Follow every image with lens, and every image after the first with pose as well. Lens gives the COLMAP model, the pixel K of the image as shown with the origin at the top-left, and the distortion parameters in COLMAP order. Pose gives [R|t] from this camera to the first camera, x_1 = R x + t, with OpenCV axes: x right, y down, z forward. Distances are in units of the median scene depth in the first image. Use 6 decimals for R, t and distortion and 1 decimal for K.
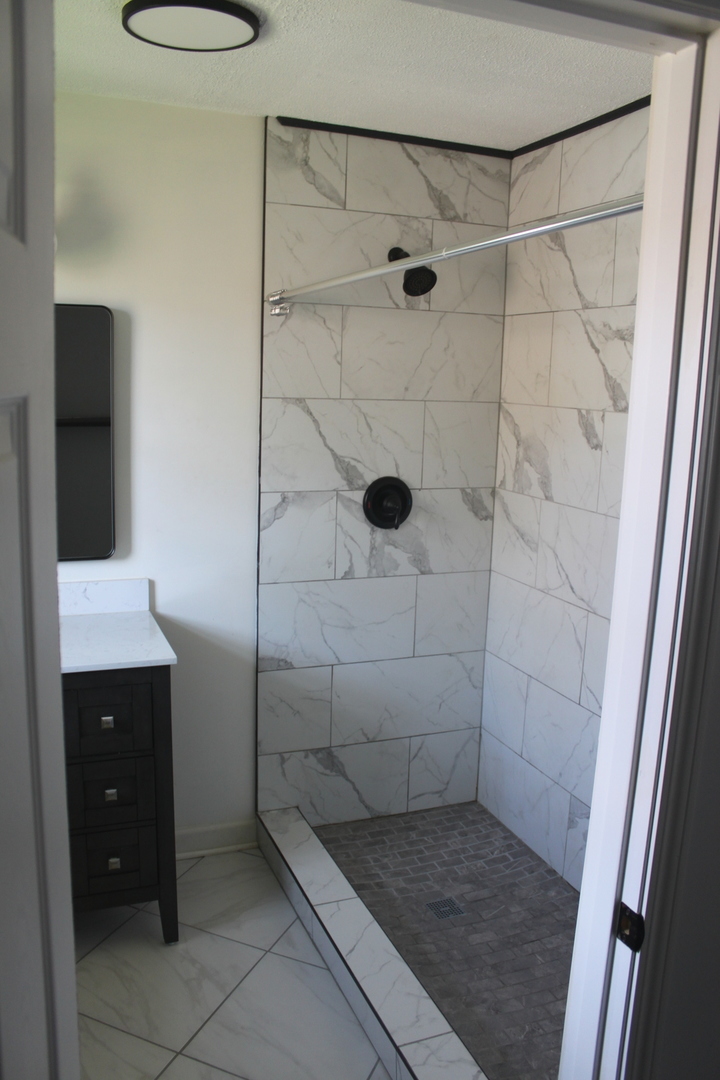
lens RADIAL K [[890.3, 0, 360.0], [0, 890.3, 540.0], [0, 0, 1]] dist [-0.125741, 0.102570]
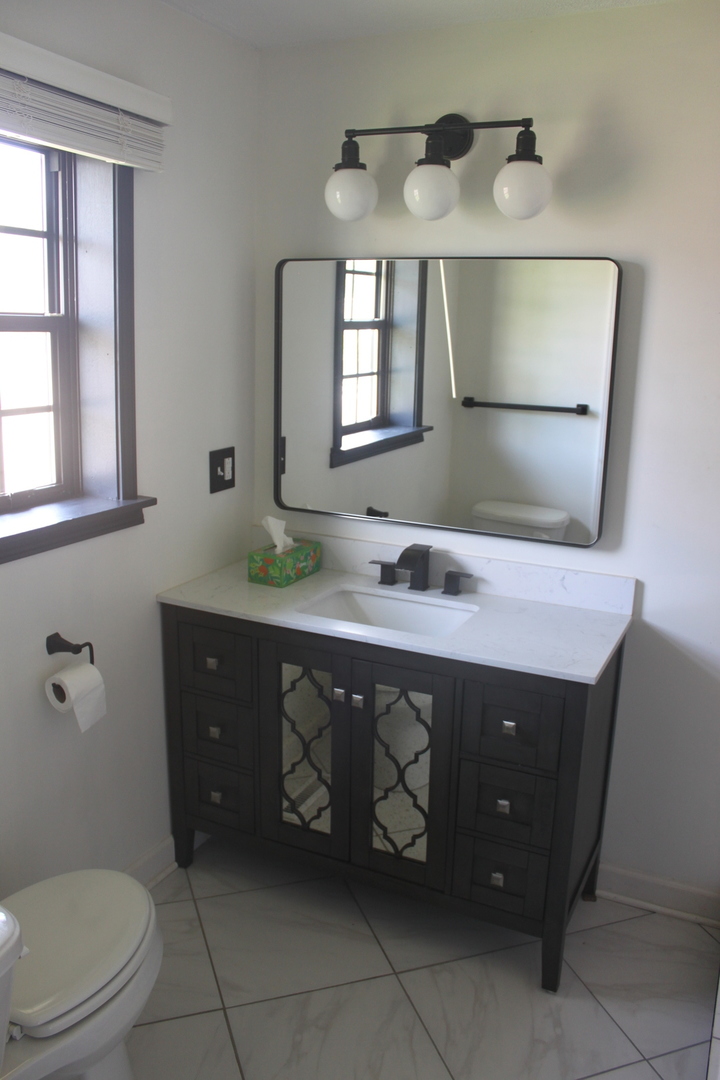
lens RADIAL K [[890.3, 0, 360.0], [0, 890.3, 540.0], [0, 0, 1]] dist [-0.125741, 0.102570]
pose [[0.672831, 0.156307, -0.723096, 0.215971], [-0.130923, 0.987155, 0.091564, -0.041169], [0.728120, 0.033063, 0.684652, 0.246556]]
